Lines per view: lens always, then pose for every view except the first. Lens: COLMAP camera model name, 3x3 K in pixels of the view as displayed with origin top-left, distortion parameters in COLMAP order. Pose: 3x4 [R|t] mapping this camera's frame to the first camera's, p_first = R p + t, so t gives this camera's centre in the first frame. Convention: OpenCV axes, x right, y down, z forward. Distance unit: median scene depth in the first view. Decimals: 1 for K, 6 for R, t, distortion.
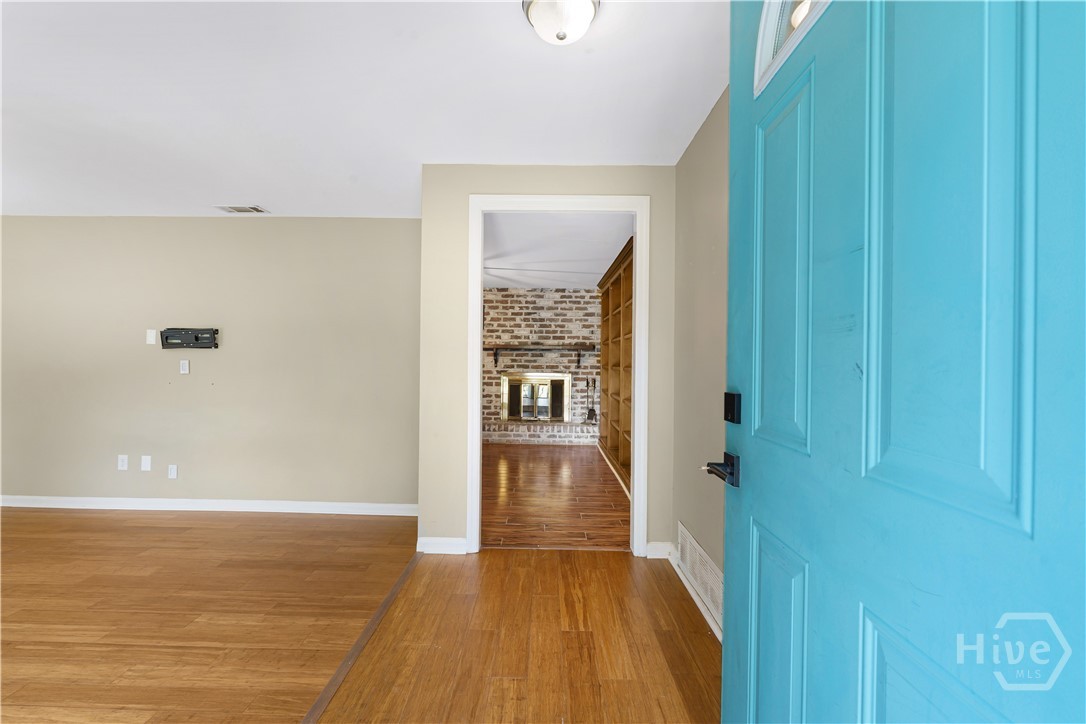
lens RADIAL K [[485.0, 0, 537.6], [0, 485.0, 358.7], [0, 0, 1]] dist [-0.002761, -0.000280]
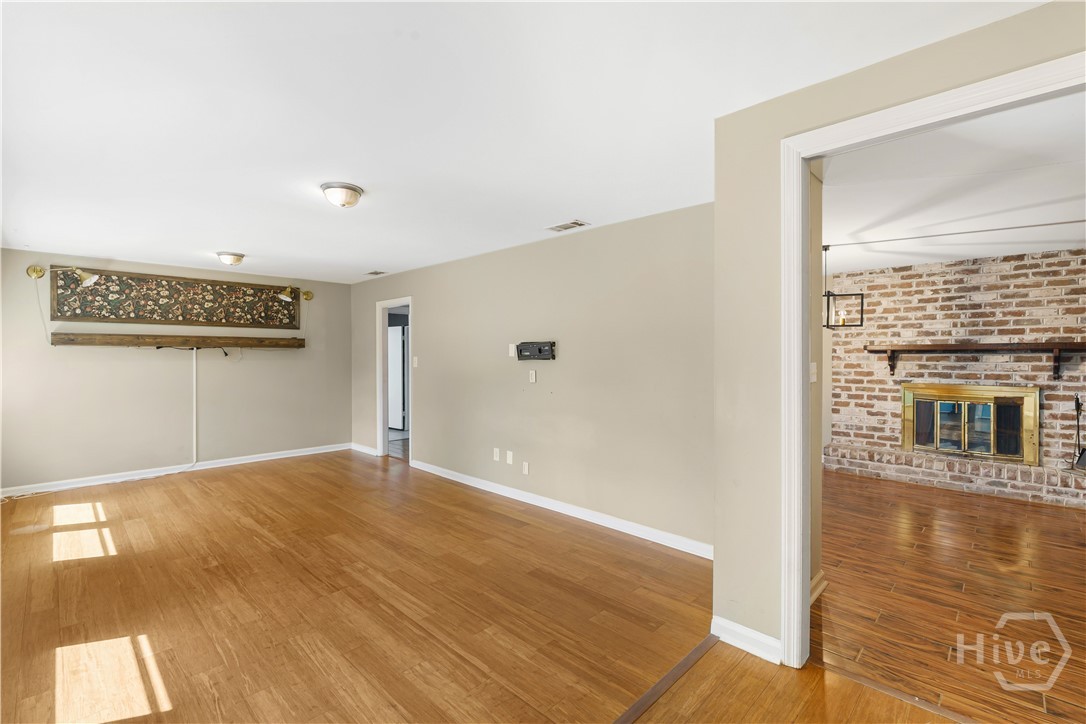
lens RADIAL K [[485.0, 0, 537.6], [0, 485.0, 358.7], [0, 0, 1]] dist [-0.002761, -0.000280]
pose [[0.725681, -0.007599, -0.687989, 0.029165], [0.008702, 0.999960, -0.001865, -0.011739], [0.687976, -0.004633, 0.725718, 0.101804]]
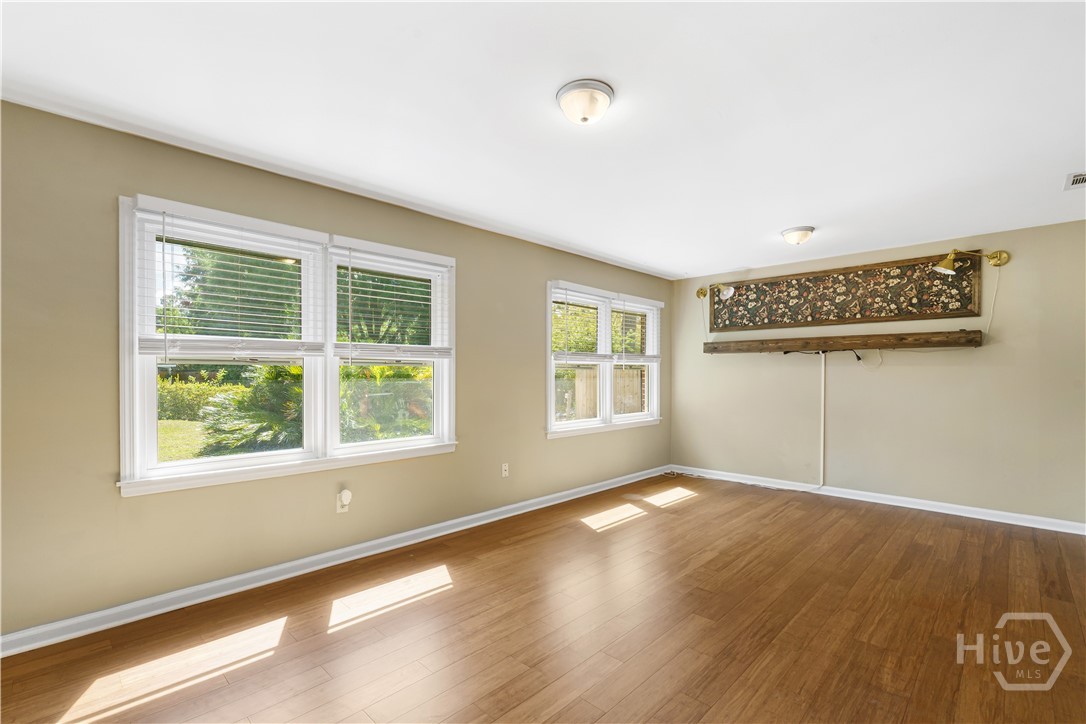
lens RADIAL K [[488.5, 0, 538.9], [0, 488.5, 379.5], [0, 0, 1]] dist [0.003610, -0.000012]
pose [[-0.680377, -0.003213, -0.732855, -0.145017], [-0.009869, 0.999940, 0.004778, 0.003657], [0.732796, 0.010483, -0.680368, 0.457034]]
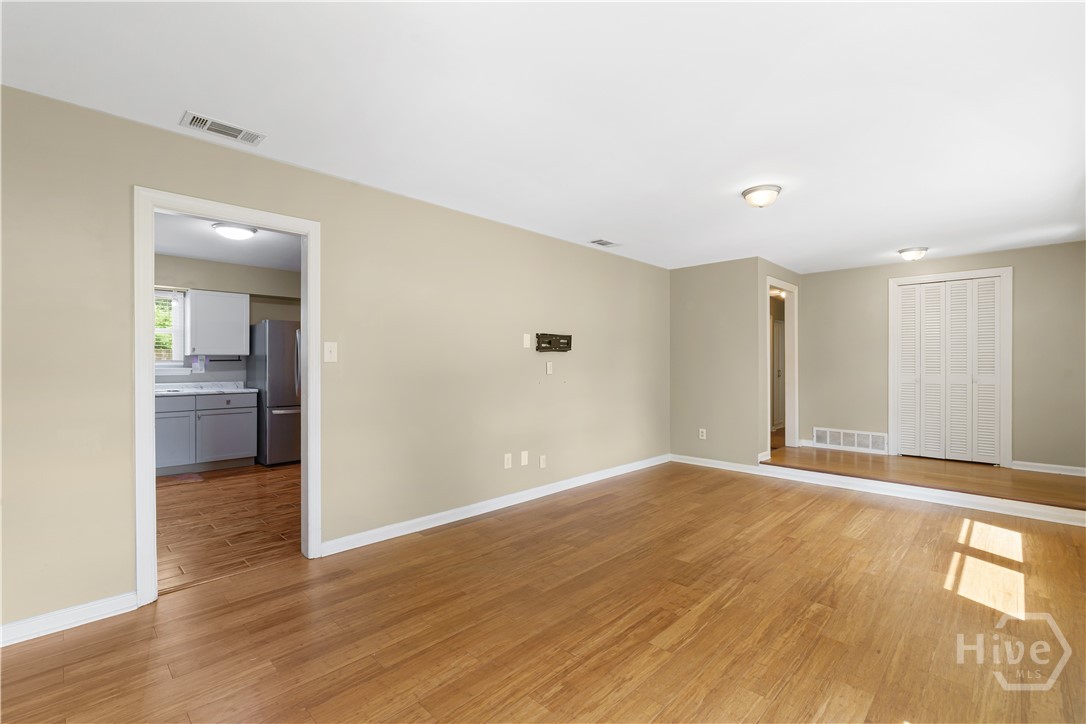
lens RADIAL K [[487.8, 0, 543.0], [0, 487.8, 362.0], [0, 0, 1]] dist [0.010194, 0.000121]
pose [[0.676114, -0.008216, 0.736751, -0.841170], [0.003004, 0.999960, 0.008395, -0.003379], [-0.736791, -0.003463, 0.676112, 0.126633]]
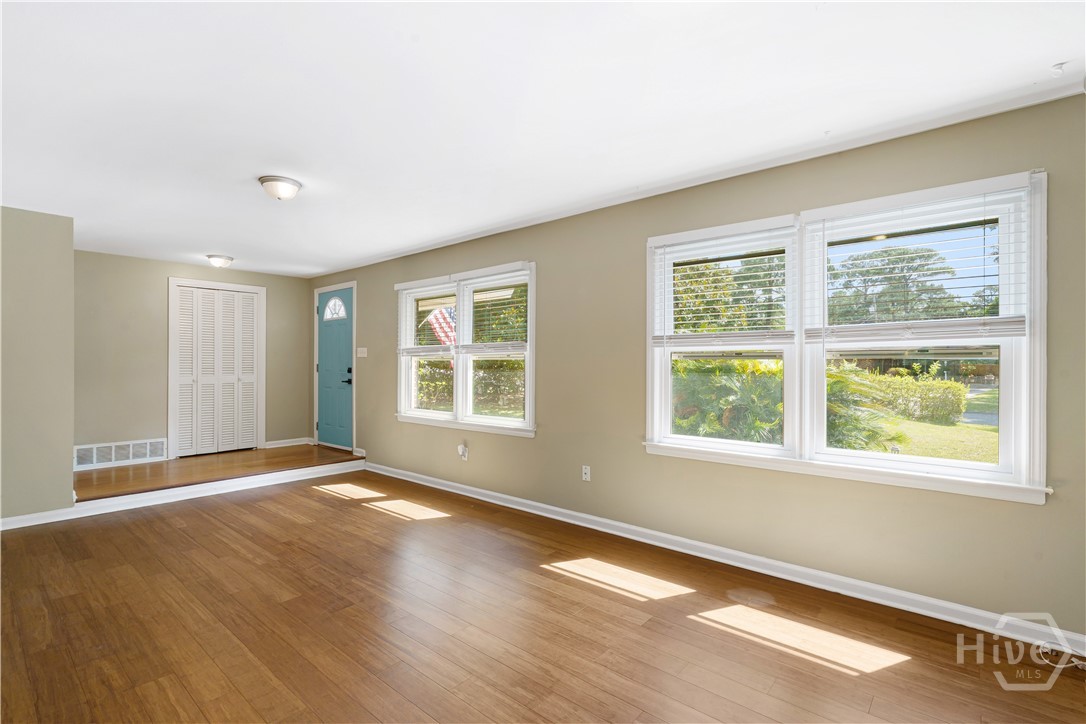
lens RADIAL K [[502.4, 0, 541.8], [0, 502.4, 364.7], [0, 0, 1]] dist [-0.006301, 0.000113]
pose [[-0.772395, -0.011349, 0.635041, -0.823422], [-0.010133, 0.999933, 0.005546, -0.003260], [-0.635061, -0.002151, -0.772459, 0.475839]]
